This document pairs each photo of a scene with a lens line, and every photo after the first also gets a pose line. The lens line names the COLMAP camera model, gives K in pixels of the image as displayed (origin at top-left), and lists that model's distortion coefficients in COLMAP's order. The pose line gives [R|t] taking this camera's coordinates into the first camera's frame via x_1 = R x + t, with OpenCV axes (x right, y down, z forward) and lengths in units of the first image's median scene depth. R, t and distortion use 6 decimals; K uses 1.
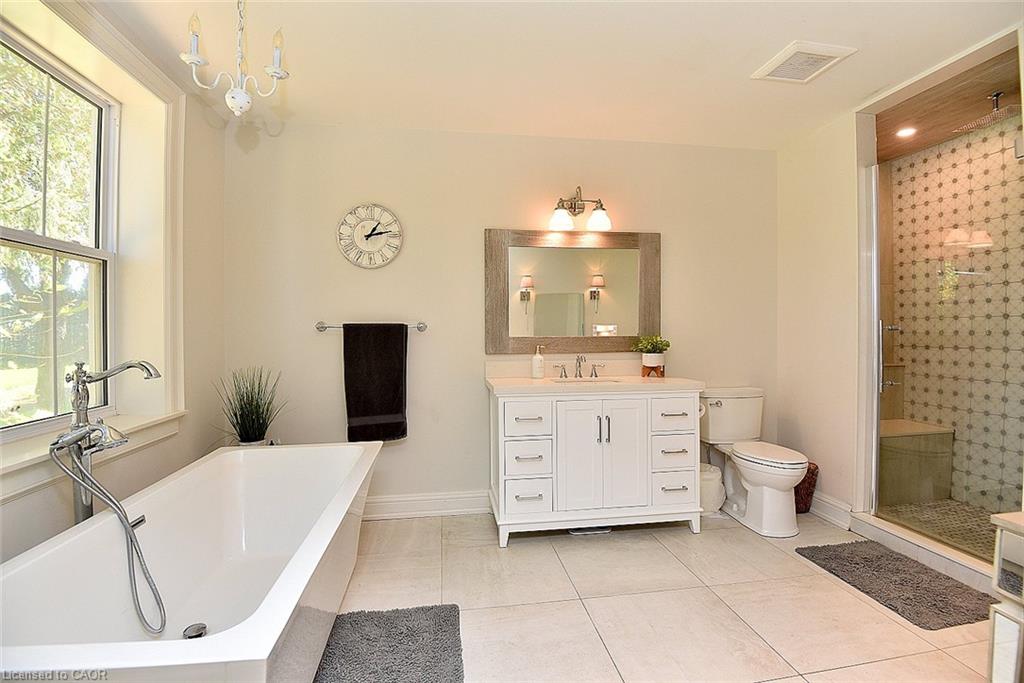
lens RADIAL K [[486.5, 0, 513.9], [0, 486.5, 340.0], [0, 0, 1]] dist [-0.031898, -0.000836]
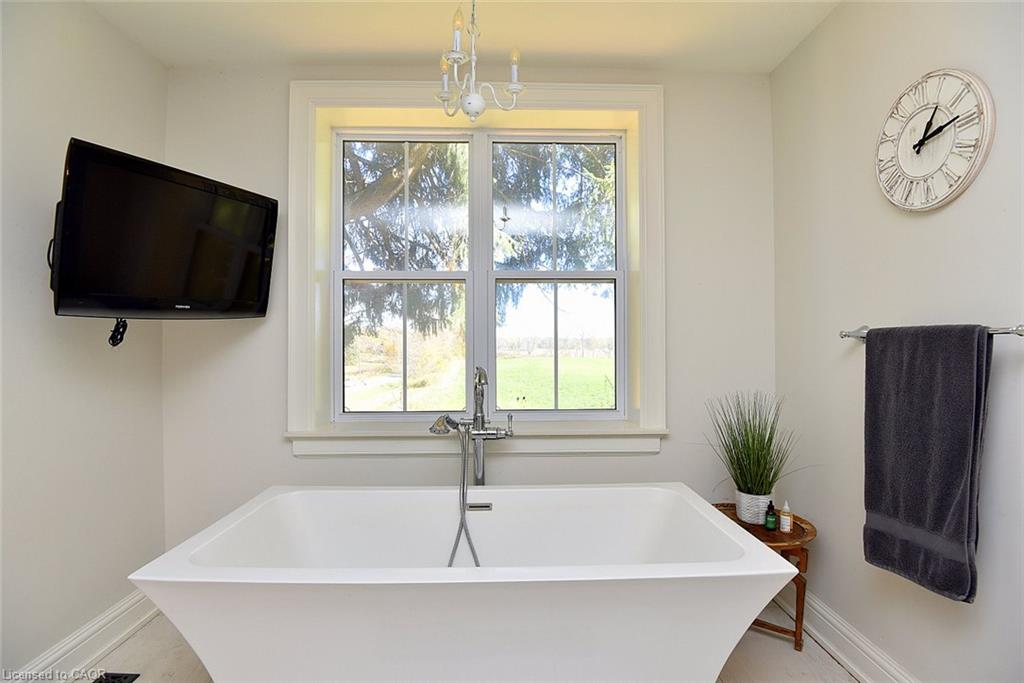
lens RADIAL K [[486.5, 0, 513.3], [0, 486.5, 336.8], [0, 0, 1]] dist [-0.031898, -0.000836]
pose [[-0.121427, -0.005701, -0.992584, 0.213961], [-0.010031, 0.999939, -0.004516, -0.018023], [0.992550, 0.009408, -0.121477, 0.659728]]
